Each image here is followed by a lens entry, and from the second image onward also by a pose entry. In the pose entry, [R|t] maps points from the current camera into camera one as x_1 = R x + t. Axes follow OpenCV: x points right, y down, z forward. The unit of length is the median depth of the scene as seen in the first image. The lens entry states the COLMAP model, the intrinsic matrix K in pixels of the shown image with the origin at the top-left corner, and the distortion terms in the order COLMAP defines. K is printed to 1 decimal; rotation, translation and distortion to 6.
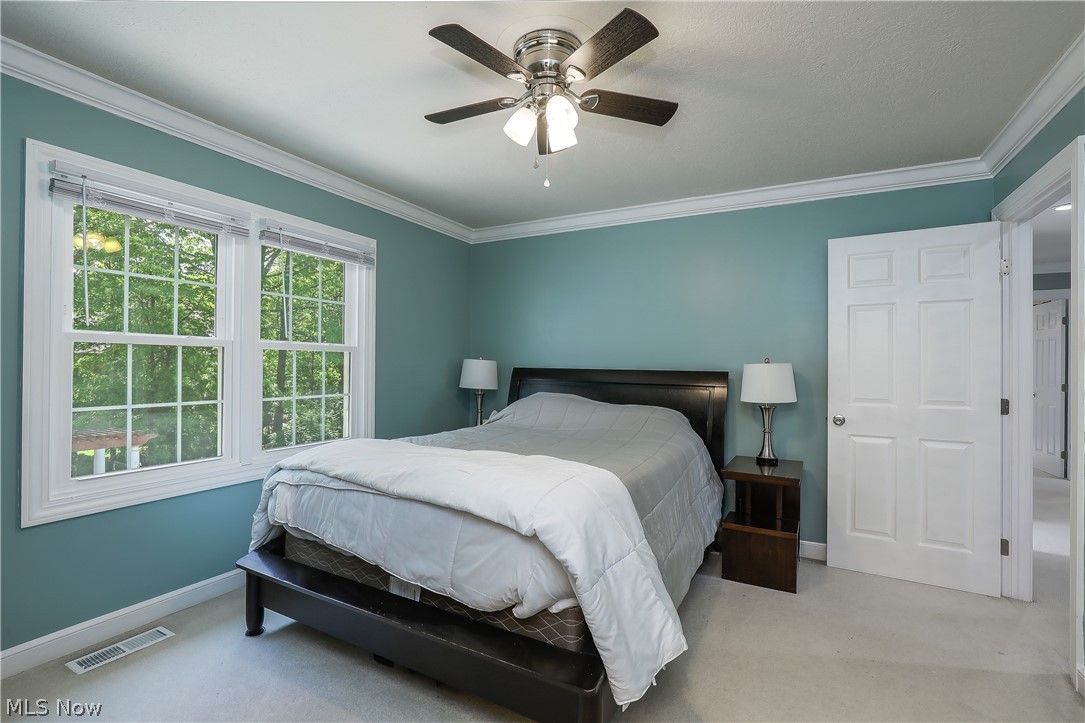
lens RADIAL K [[504.2, 0, 546.6], [0, 504.2, 362.4], [0, 0, 1]] dist [-0.002736, -0.000479]
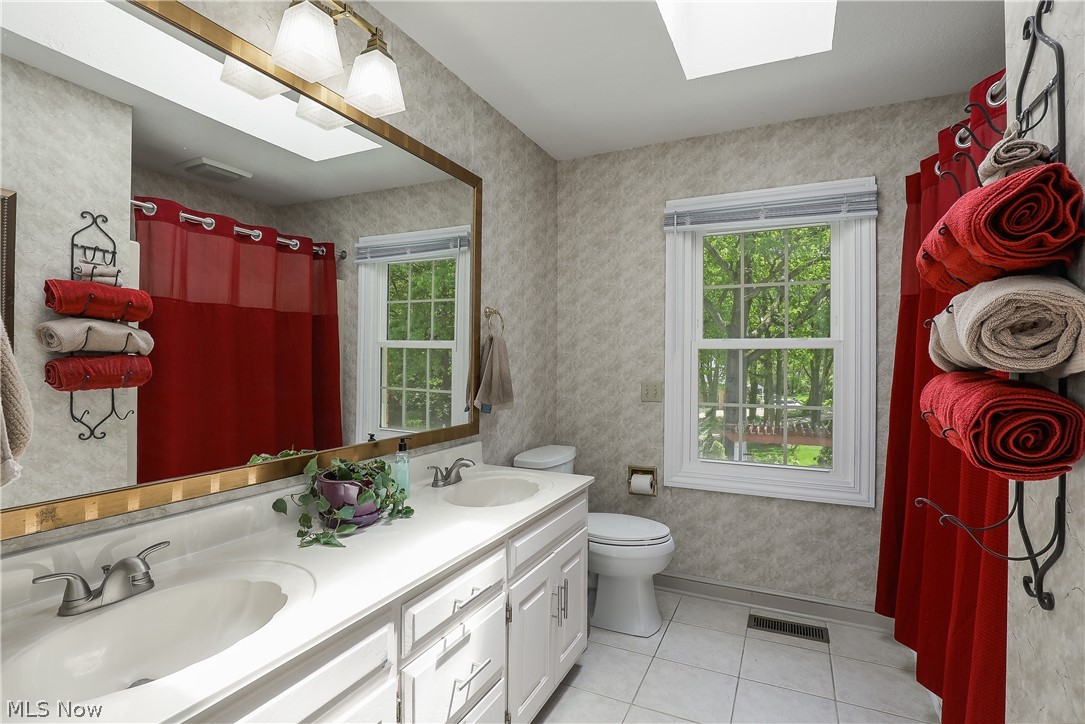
lens RADIAL K [[504.2, 0, 546.6], [0, 504.2, 362.9], [0, 0, 1]] dist [-0.002736, -0.000479]
pose [[0.047212, -0.011474, -0.998819, 0.731092], [-0.000476, 0.999934, -0.011509, 0.024897], [0.998885, 0.001019, 0.047204, 1.382482]]
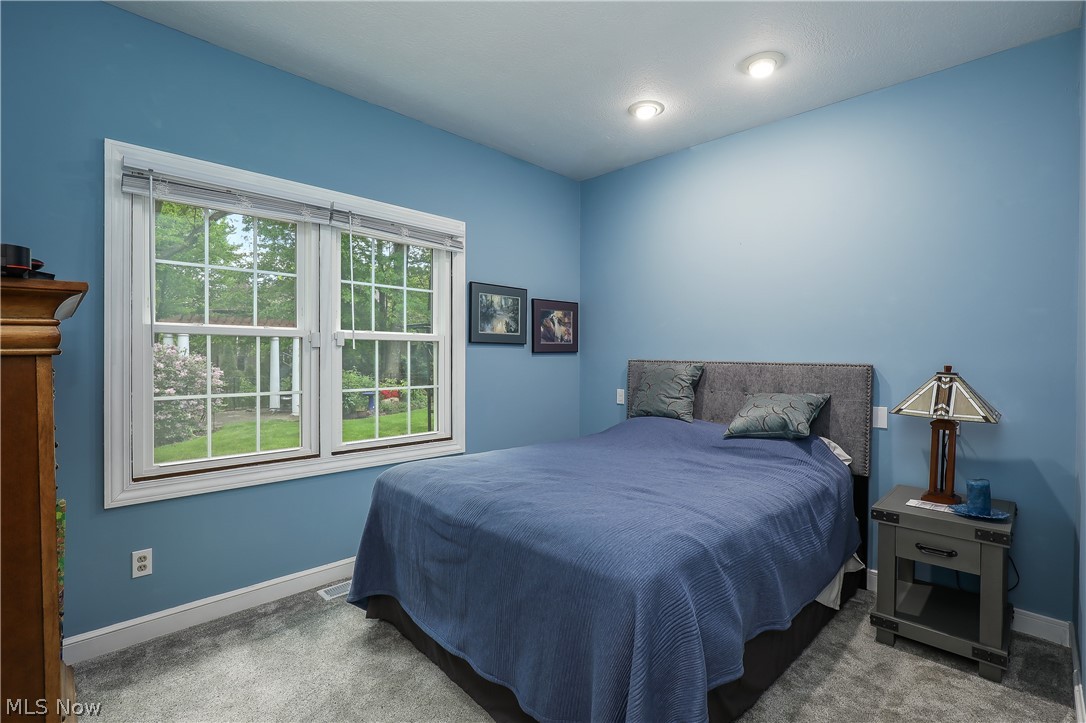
lens RADIAL K [[504.7, 0, 547.1], [0, 504.7, 362.4], [0, 0, 1]] dist [-0.002736, -0.000479]
pose [[0.957391, 0.003189, -0.288777, 0.097109], [0.002248, 0.999826, 0.018491, 0.001132], [0.288785, -0.018353, 0.957218, 0.166119]]
